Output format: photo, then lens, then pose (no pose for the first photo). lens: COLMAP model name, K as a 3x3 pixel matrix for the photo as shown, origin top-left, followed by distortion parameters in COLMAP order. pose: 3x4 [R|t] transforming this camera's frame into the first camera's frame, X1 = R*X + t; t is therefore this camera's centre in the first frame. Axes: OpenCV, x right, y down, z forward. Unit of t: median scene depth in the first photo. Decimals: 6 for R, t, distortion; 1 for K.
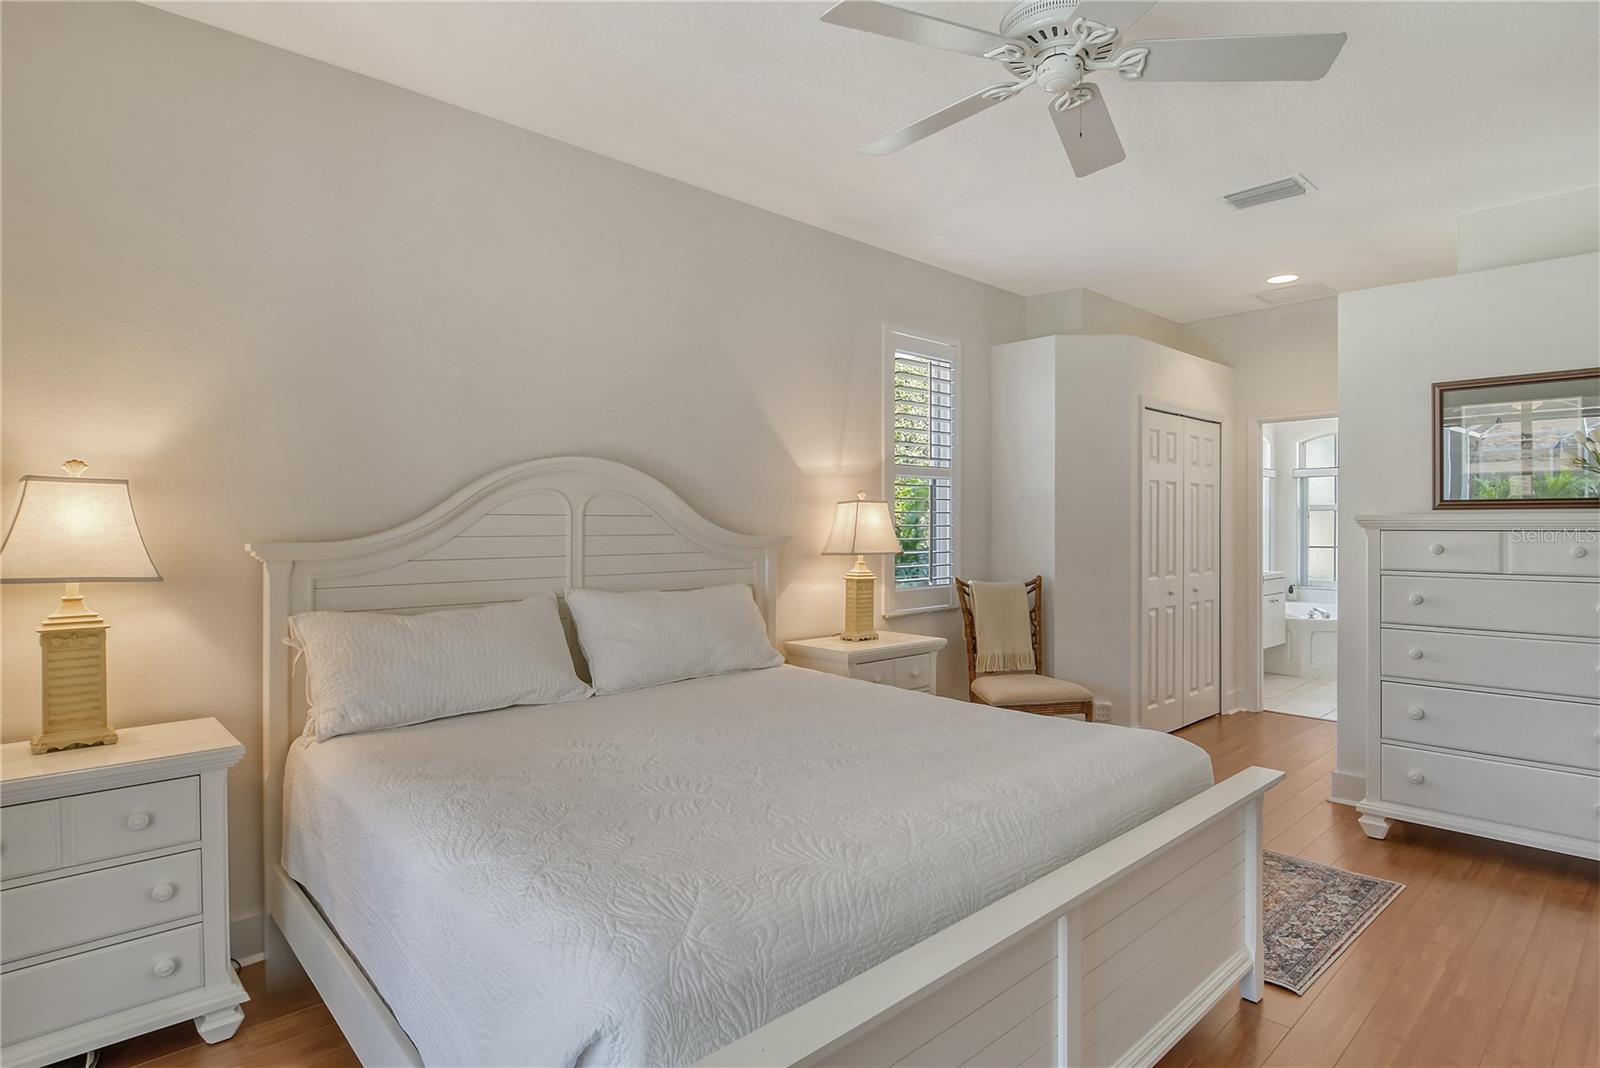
lens RADIAL K [[845.9, 0, 805.0], [0, 845.9, 525.0], [0, 0, 1]] dist [0.024951, -0.023718]
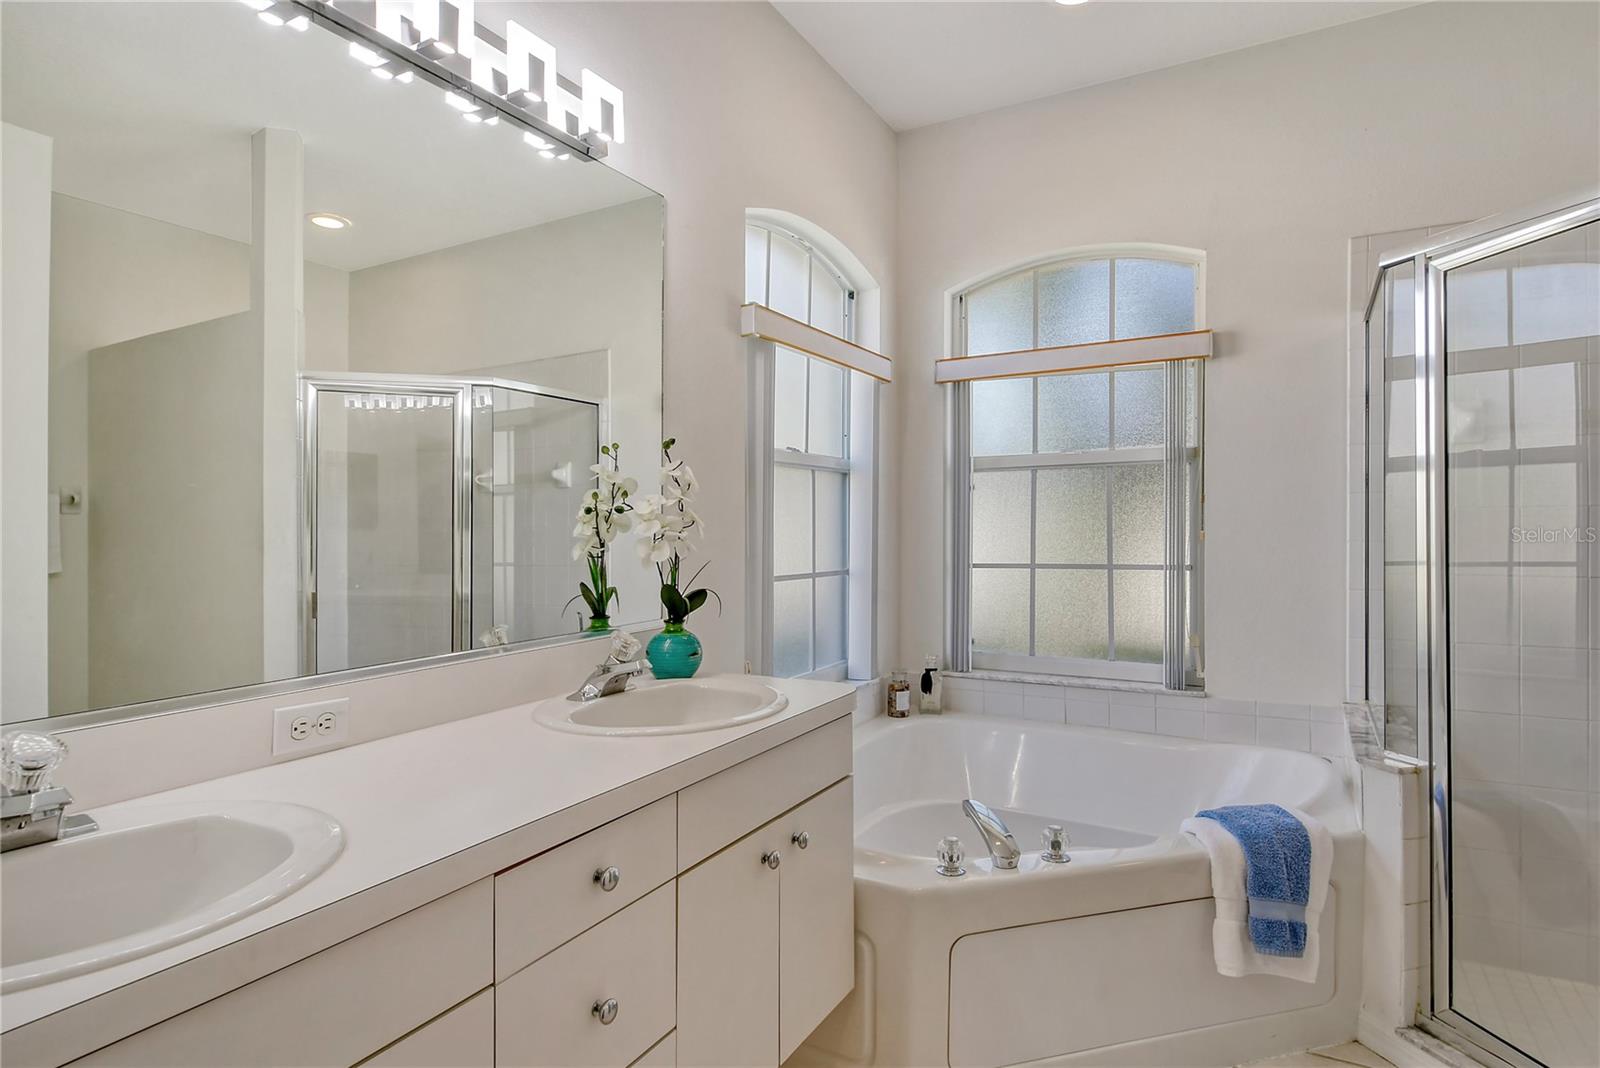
lens RADIAL K [[845.9, 0, 801.1], [0, 845.9, 528.3], [0, 0, 1]] dist [0.024951, -0.023718]
pose [[0.956621, 0.007238, 0.291246, 0.410477], [-0.006364, 0.999972, -0.003950, 0.010766], [-0.291267, 0.001925, 0.956640, 0.662362]]
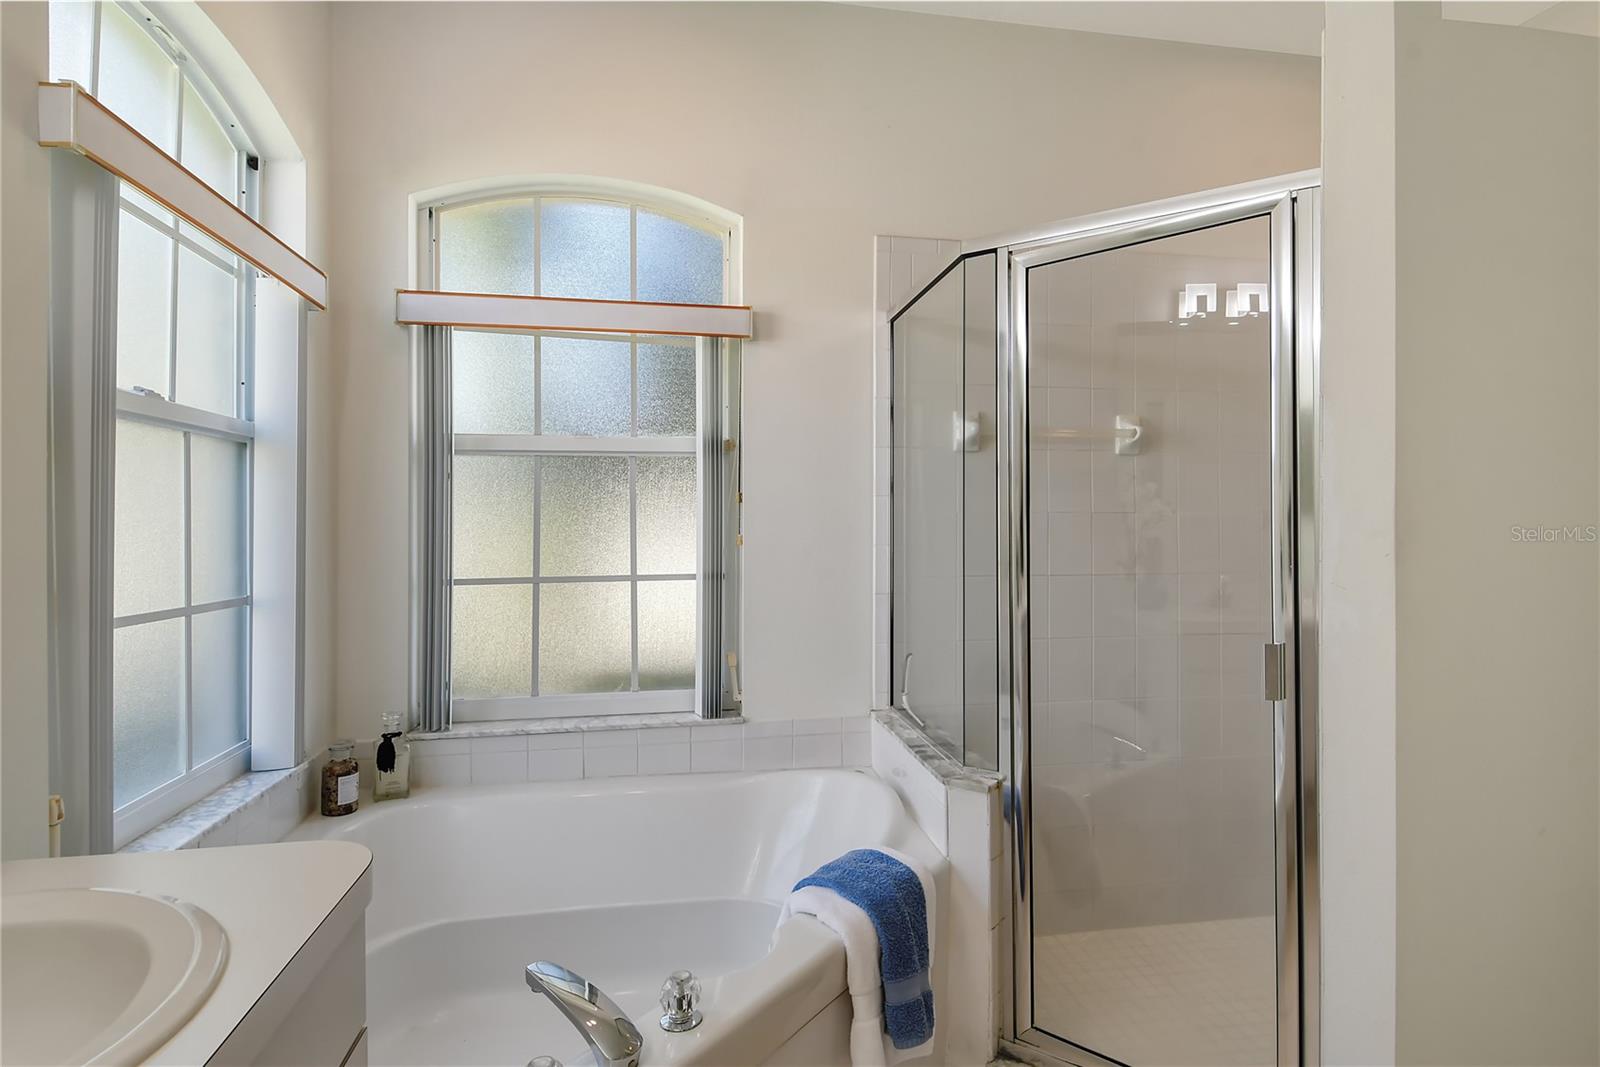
lens RADIAL K [[845.9, 0, 809.9], [0, 845.9, 534.7], [0, 0, 1]] dist [0.024951, -0.023718]
pose [[0.542578, 0.003666, 0.839998, 0.425036], [-0.004333, 0.999989, -0.001565, 0.009898], [-0.839994, -0.002791, 0.542588, 0.754220]]
